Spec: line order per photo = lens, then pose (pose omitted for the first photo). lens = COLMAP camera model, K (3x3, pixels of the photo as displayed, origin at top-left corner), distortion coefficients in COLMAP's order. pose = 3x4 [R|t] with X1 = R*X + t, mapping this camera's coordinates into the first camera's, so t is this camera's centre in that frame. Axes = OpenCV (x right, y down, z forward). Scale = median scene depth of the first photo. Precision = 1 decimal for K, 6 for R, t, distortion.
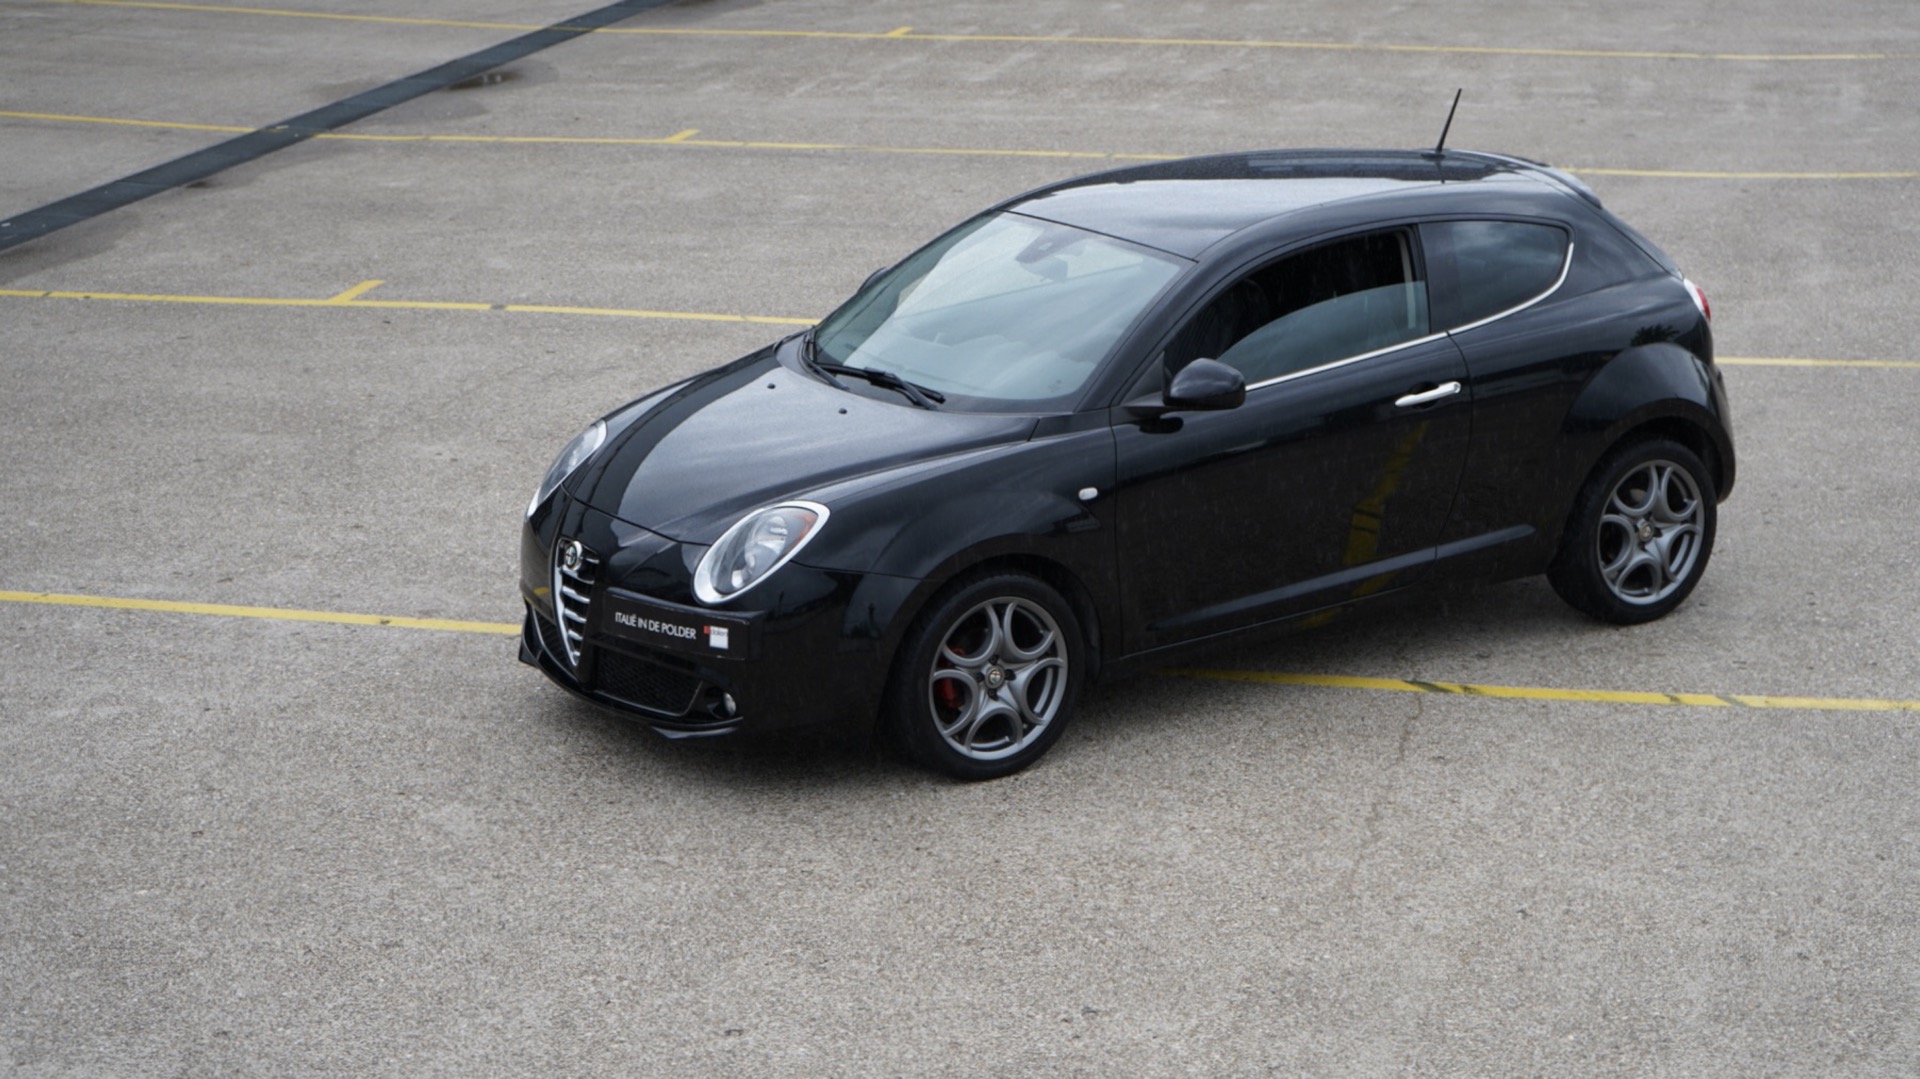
lens RADIAL K [[3318.6, 0, 962.1], [0, 3318.6, 536.0], [0, 0, 1]] dist [-0.032082, 0.000000]
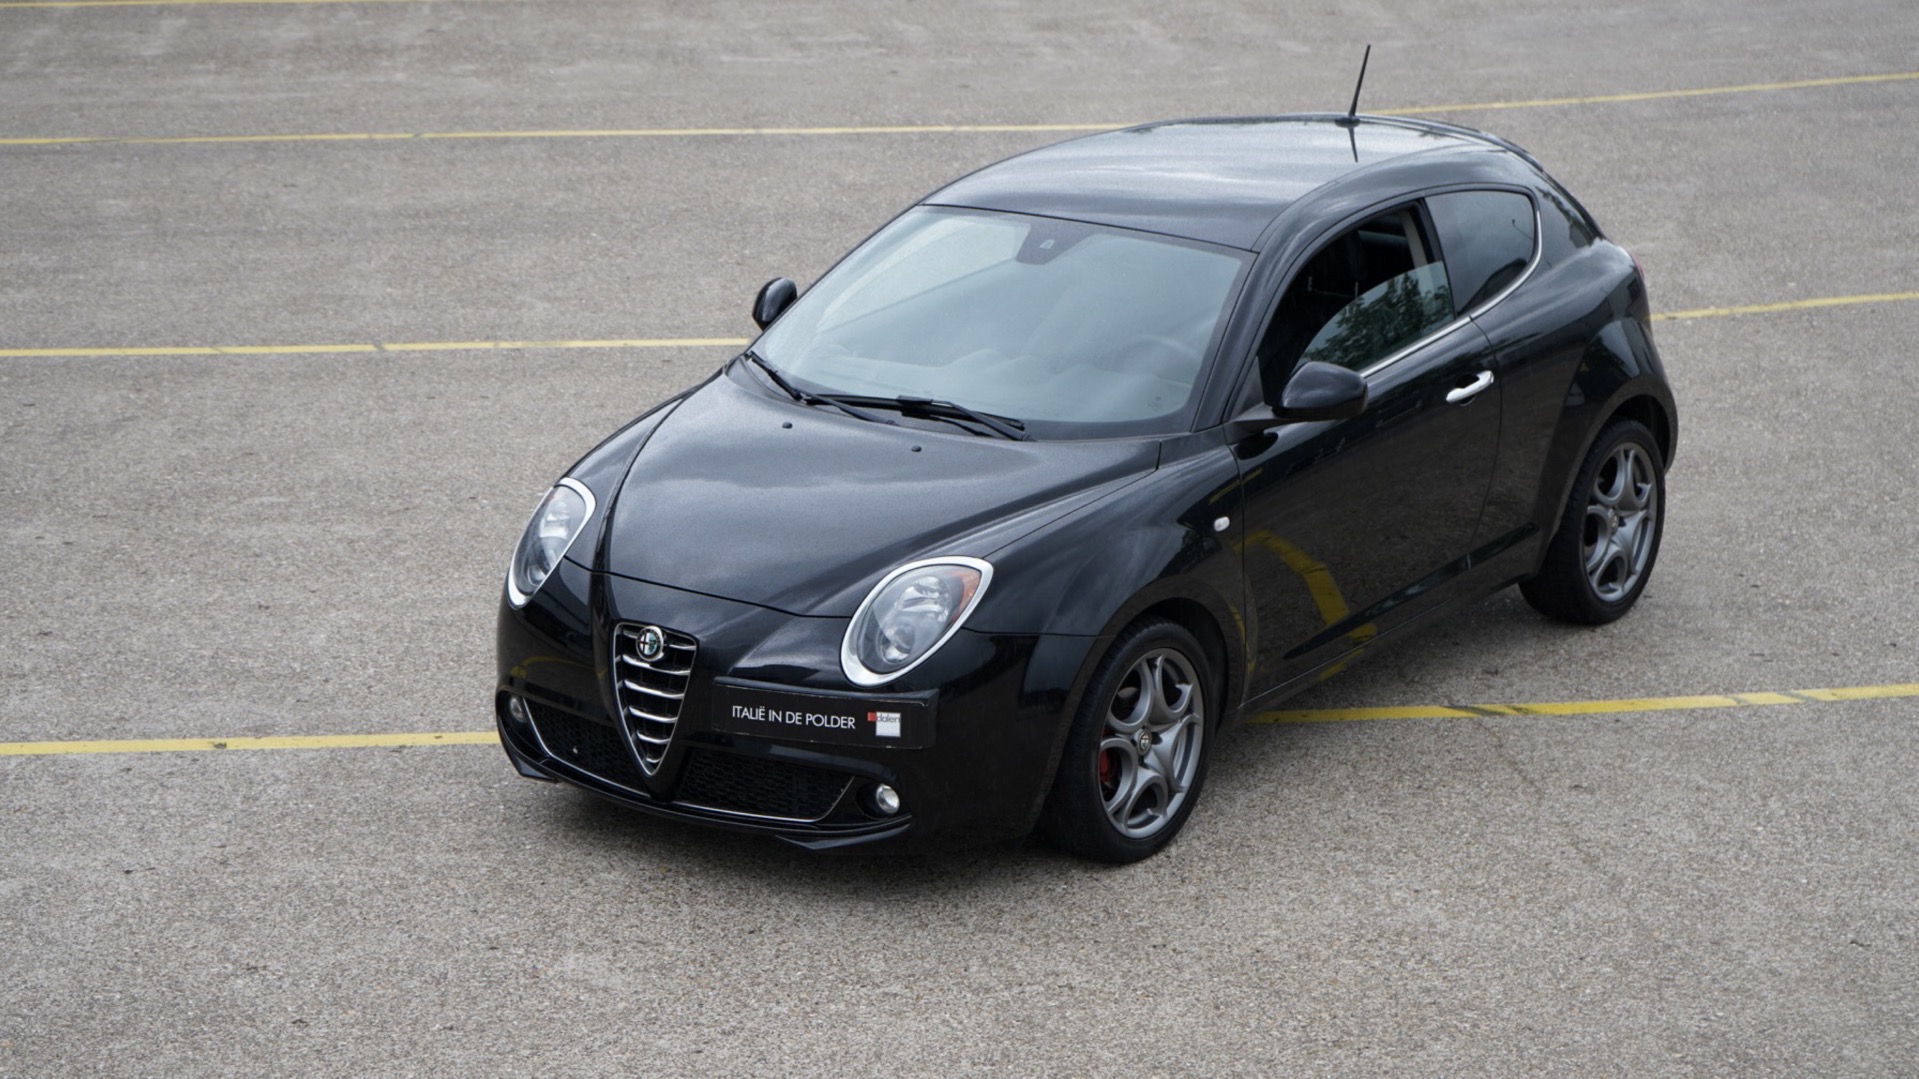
lens RADIAL K [[3794.9, 0, 959.6], [0, 3794.9, 543.0], [0, 0, 1]] dist [-0.057883, 0.000000]
pose [[0.951999, -0.075366, 0.296678, -0.320174], [0.075913, 0.997067, 0.009695, -0.022289], [-0.296539, 0.013292, 0.954928, 0.062849]]
